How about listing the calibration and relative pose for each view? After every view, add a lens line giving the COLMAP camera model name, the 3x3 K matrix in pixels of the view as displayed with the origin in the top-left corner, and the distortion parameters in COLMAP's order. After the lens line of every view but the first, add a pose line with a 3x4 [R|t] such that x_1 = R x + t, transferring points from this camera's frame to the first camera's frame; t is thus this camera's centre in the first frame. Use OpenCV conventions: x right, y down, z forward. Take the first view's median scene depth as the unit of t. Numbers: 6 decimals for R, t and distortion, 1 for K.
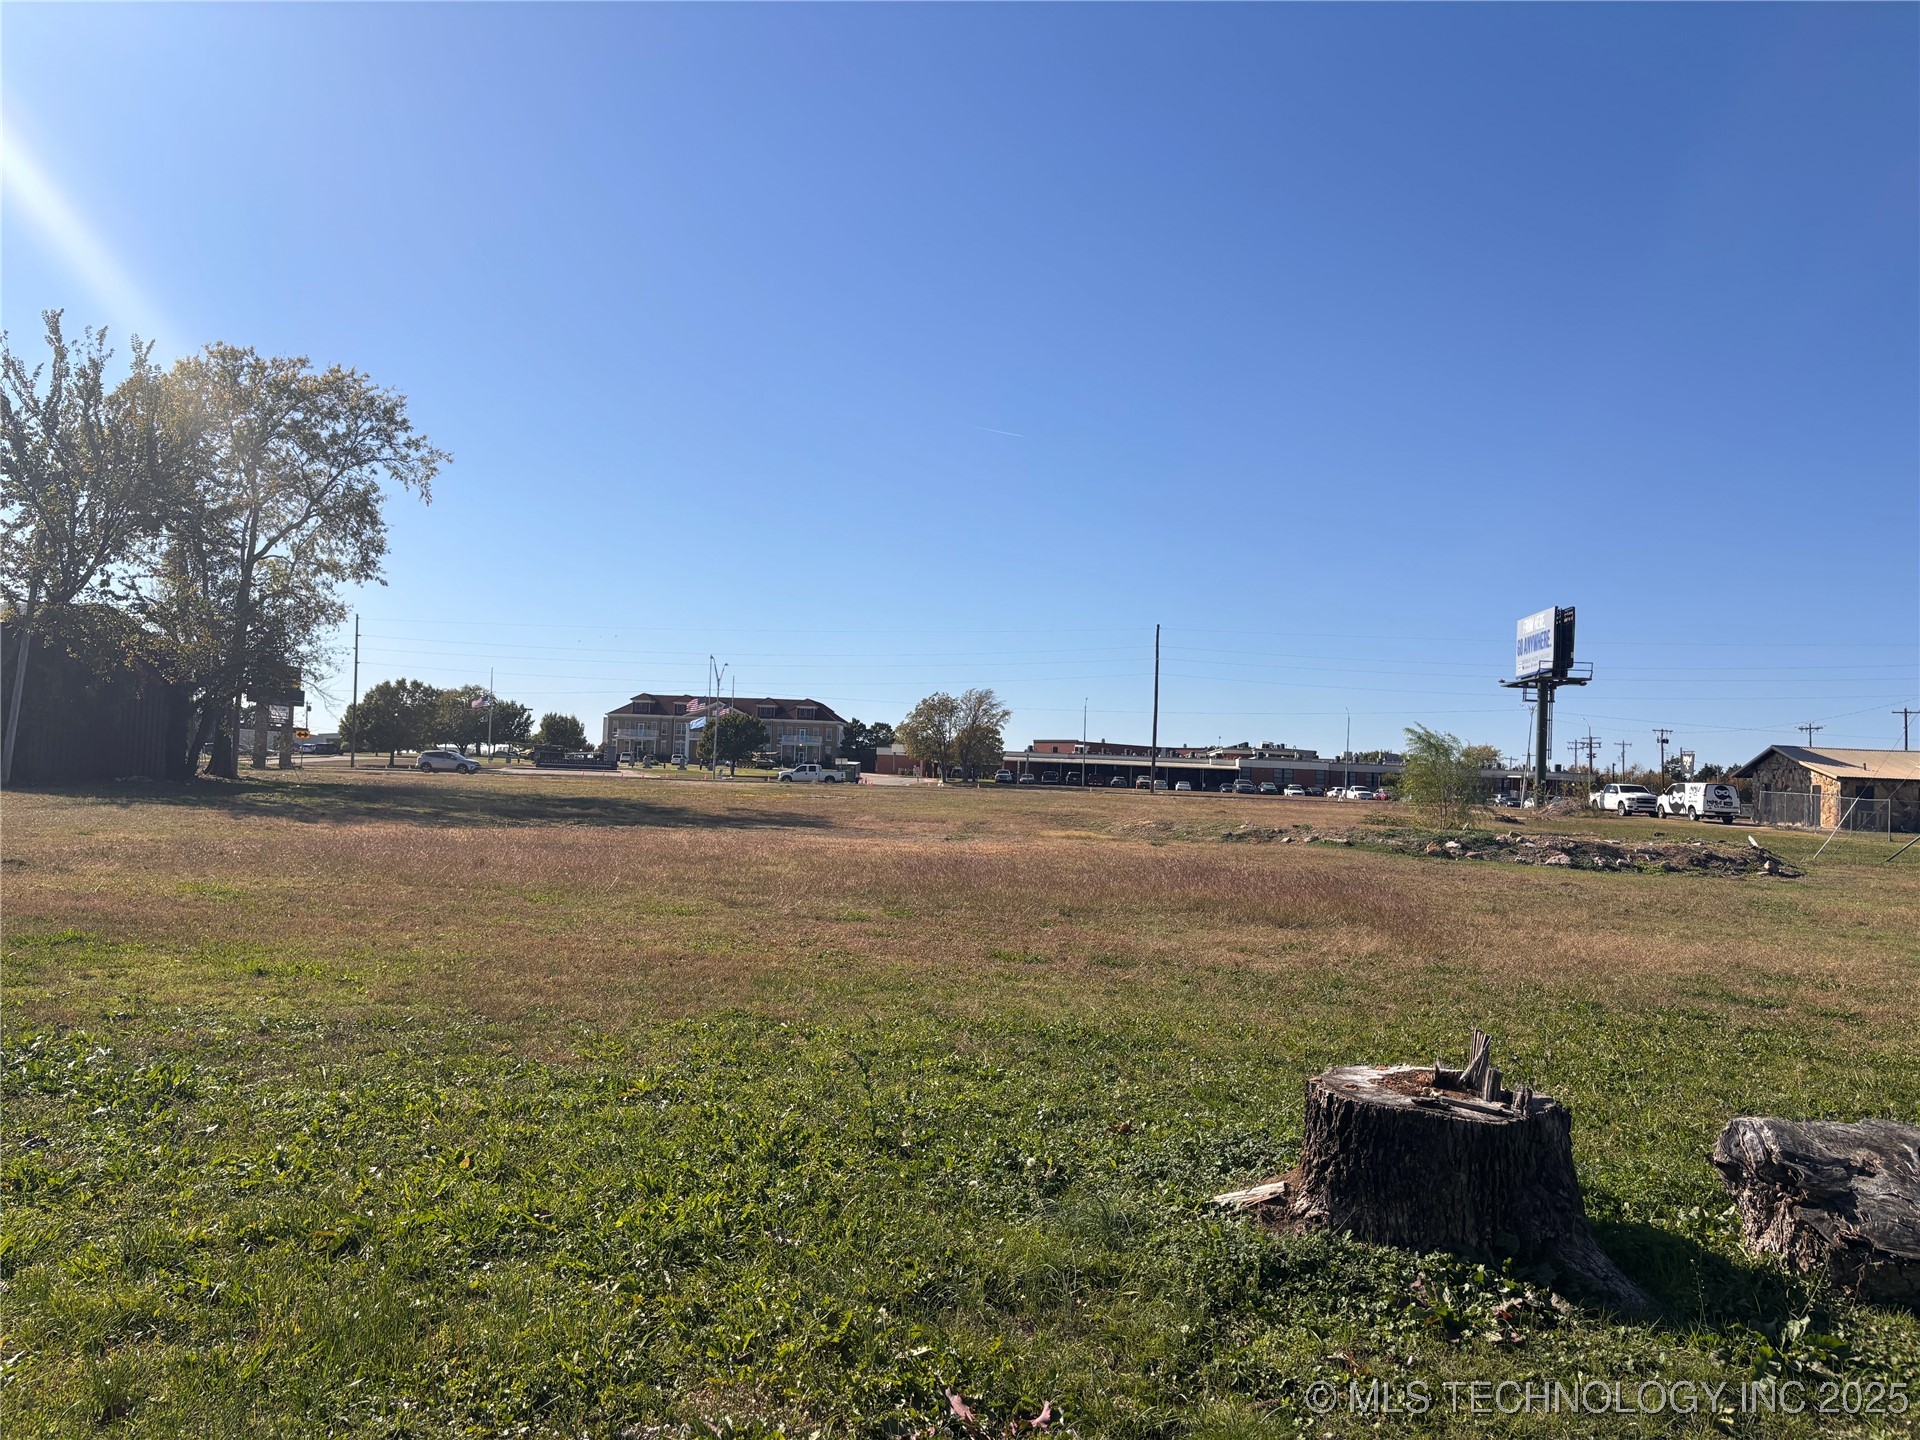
lens RADIAL K [[1472.6, 0, 935.8], [0, 1472.6, 765.9], [0, 0, 1]] dist [0.096966, -0.000762]
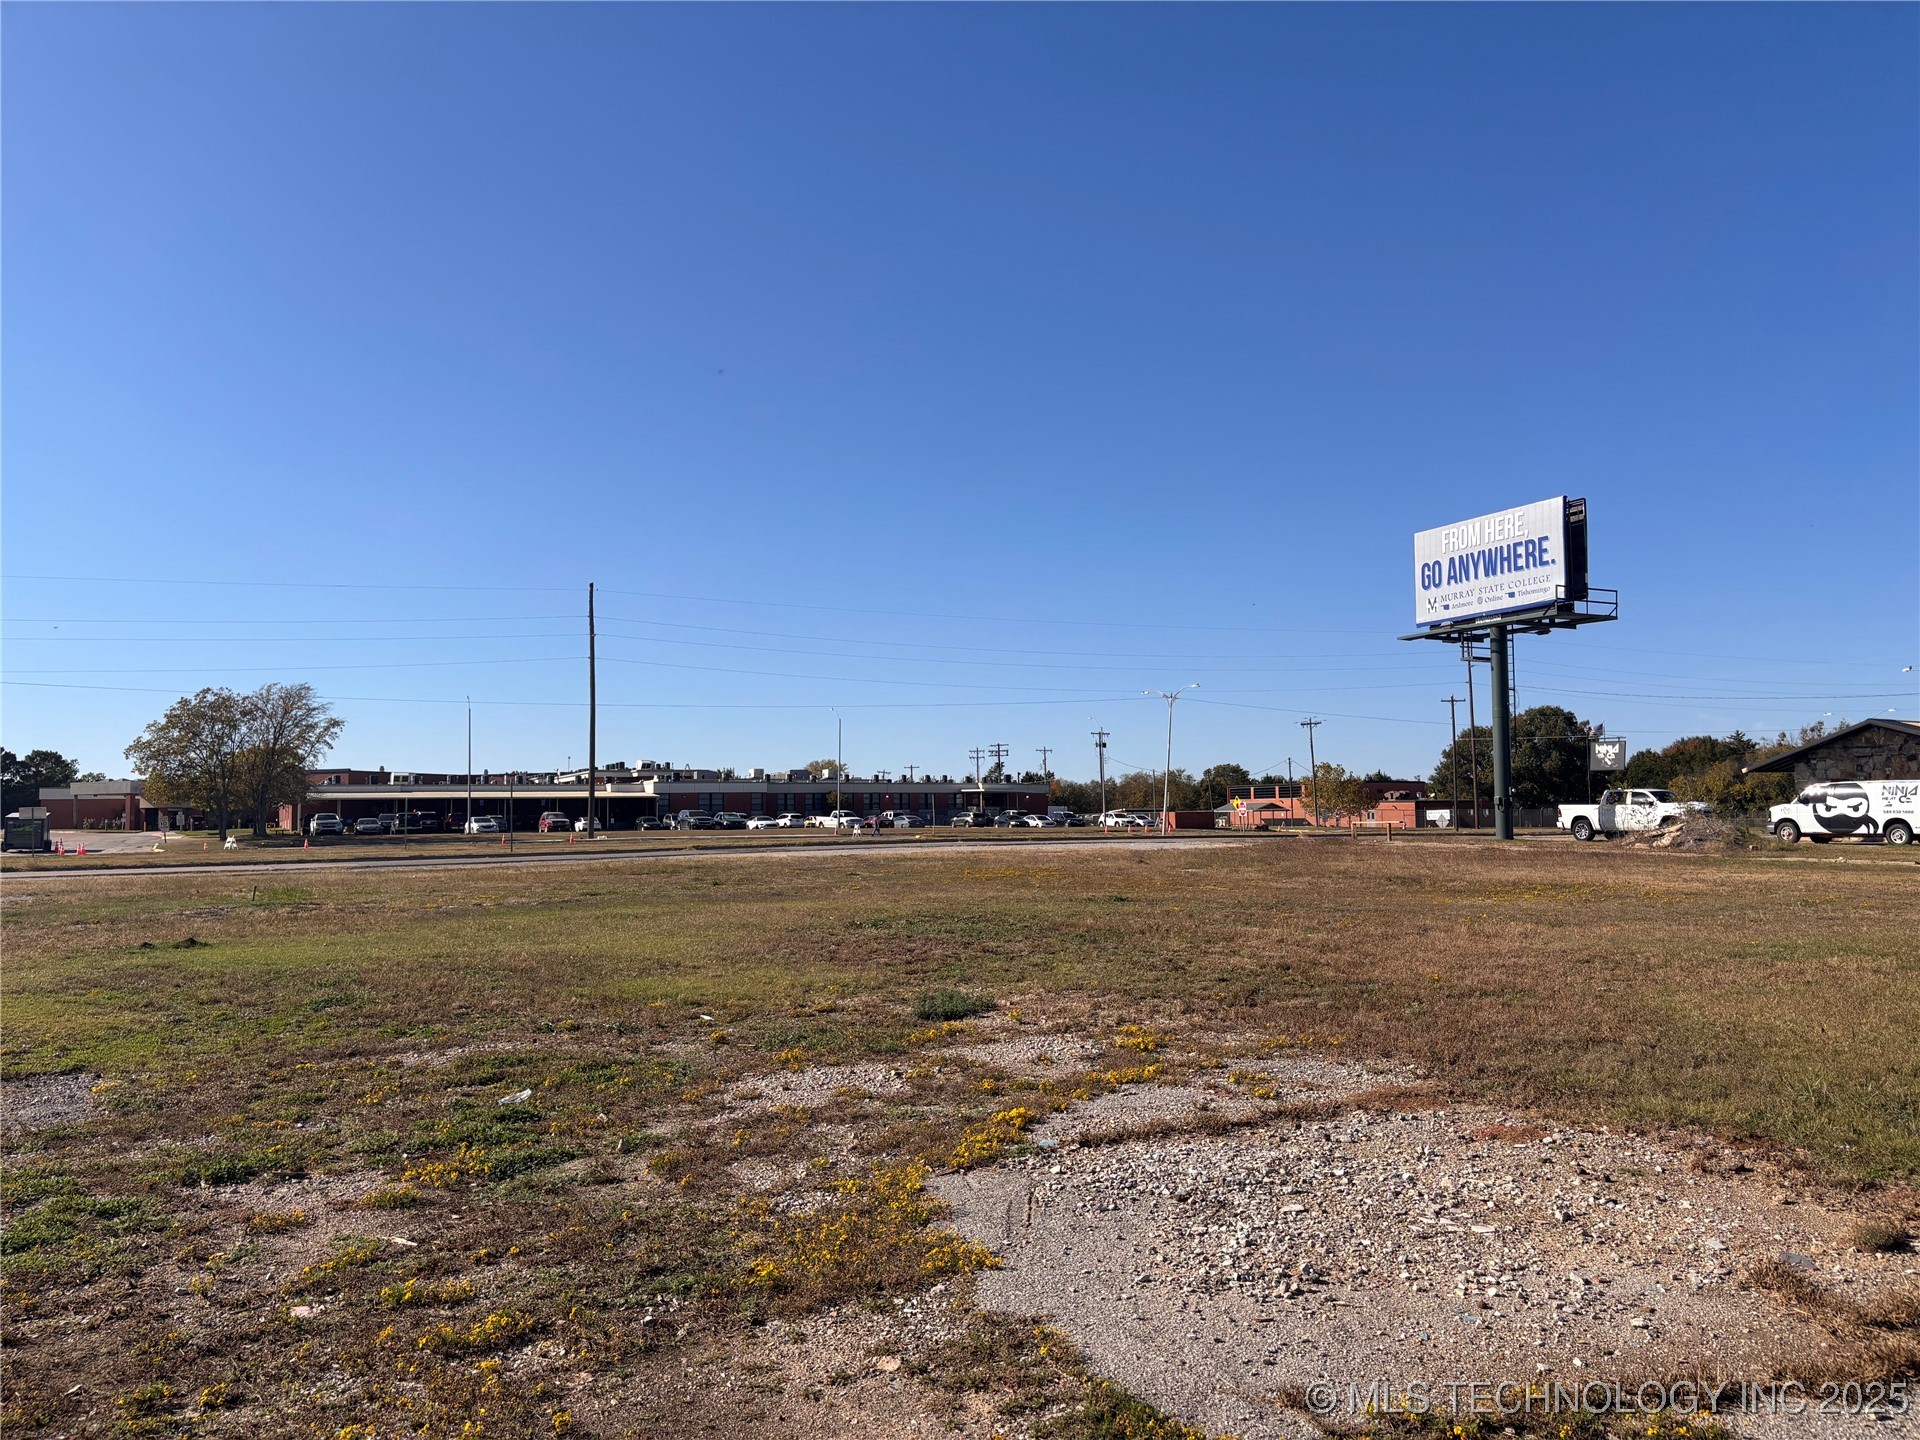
lens RADIAL K [[1461.2, 0, 973.9], [0, 1461.2, 741.3], [0, 0, 1]] dist [0.070793, -0.064529]
pose [[0.849178, -0.020998, 0.527689, -0.046989], [0.039326, 0.998949, -0.023535, -0.001937], [-0.526641, 0.040737, 0.849111, 0.301099]]
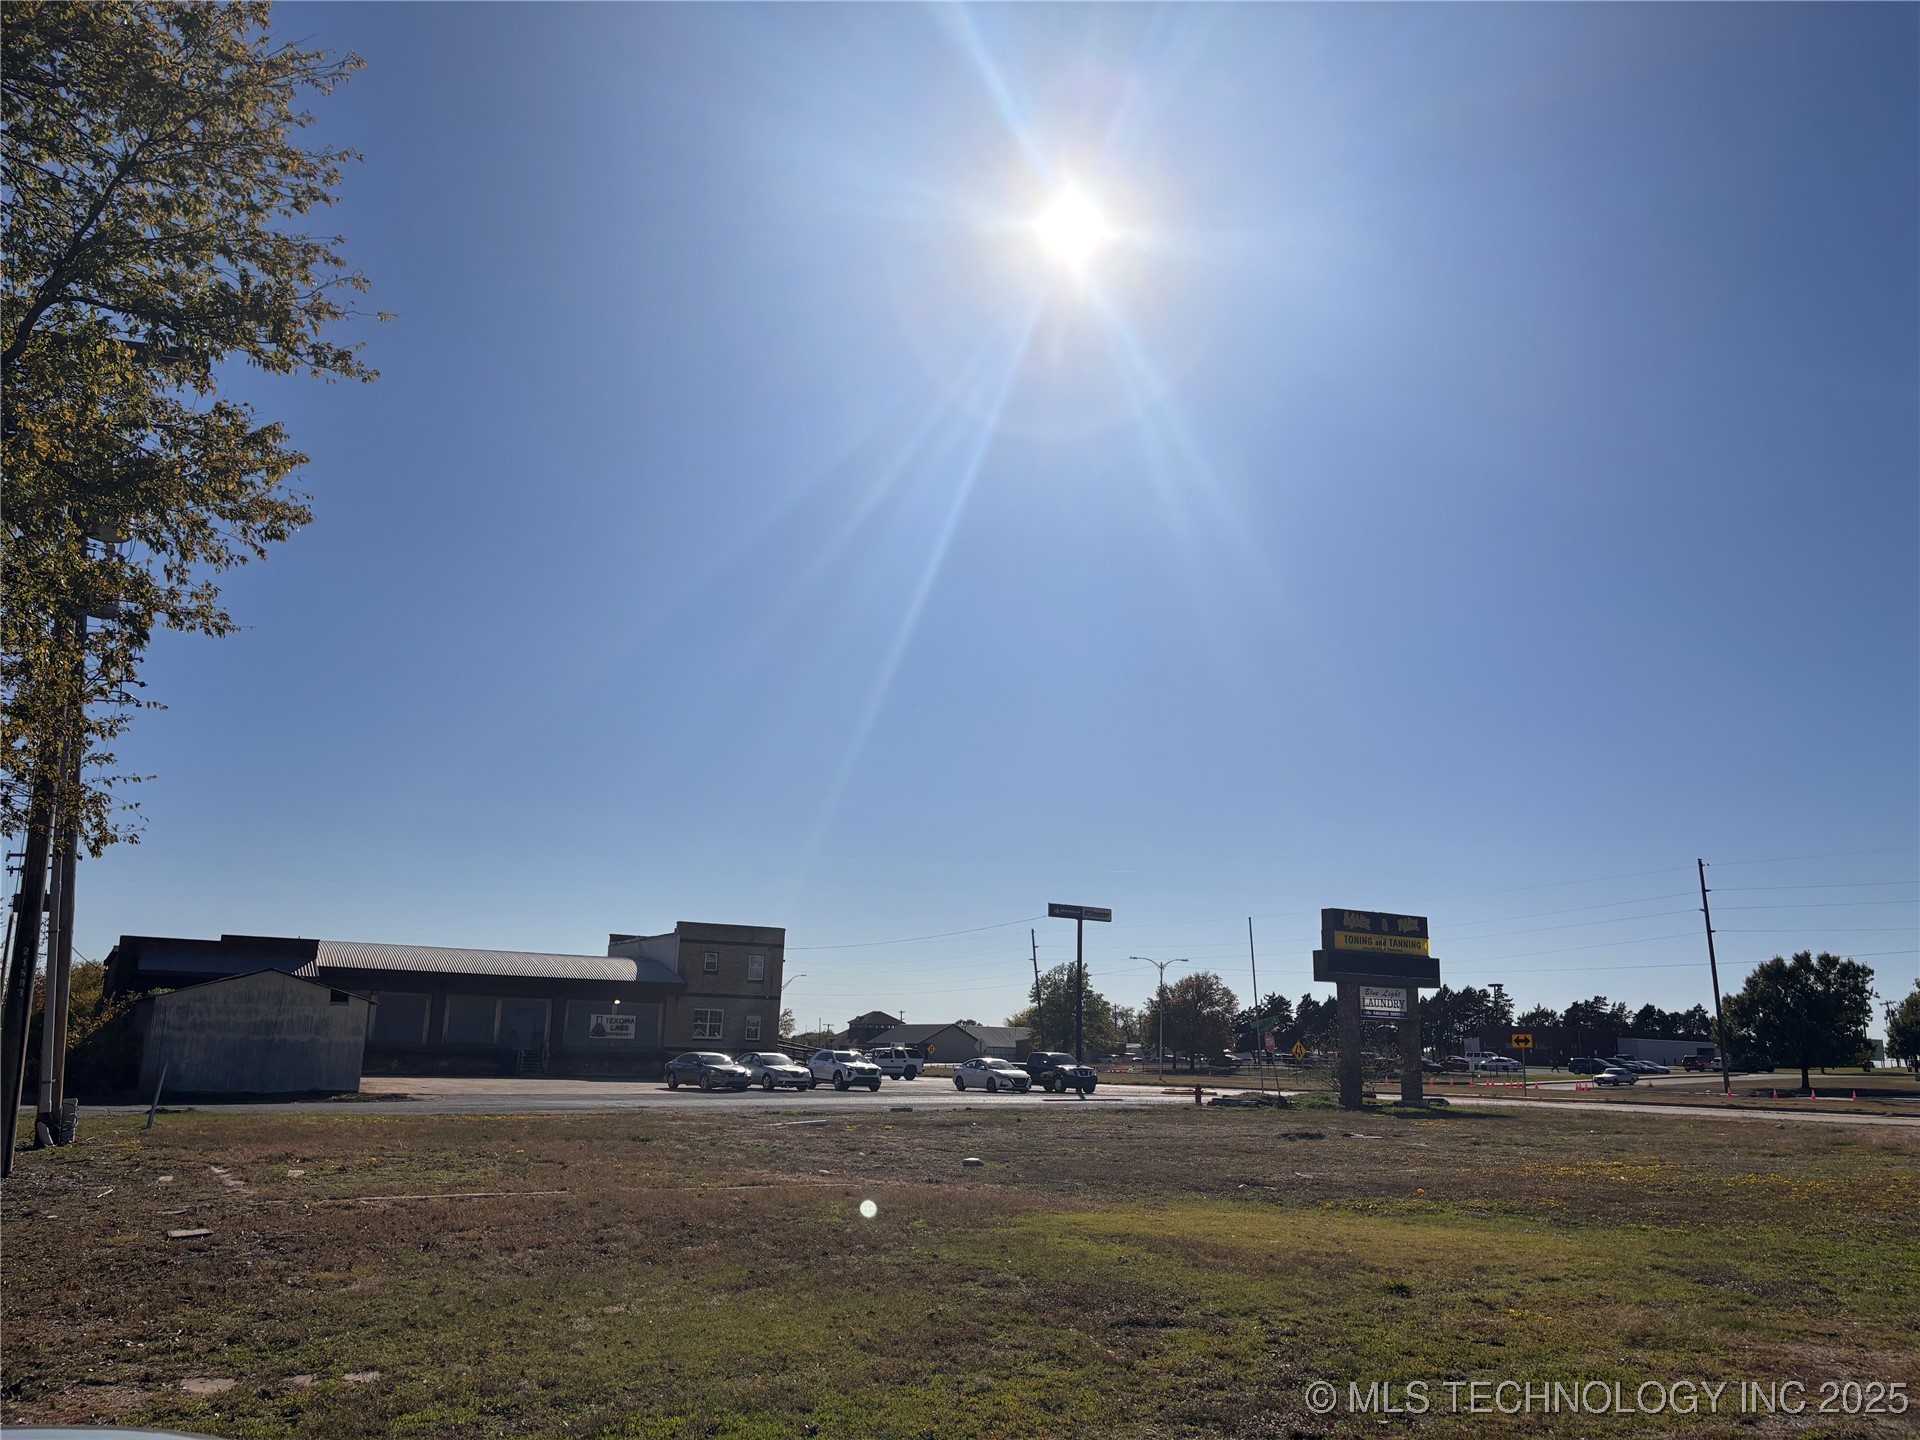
lens RADIAL K [[1468.9, 0, 960.0], [0, 1468.9, 720.0], [0, 0, 1]] dist [0.052926, -0.063043]
pose [[0.598275, -0.195468, -0.777084, -0.049547], [0.005218, 0.970720, -0.240158, -0.002591], [0.801274, 0.139626, 0.581777, 0.300844]]
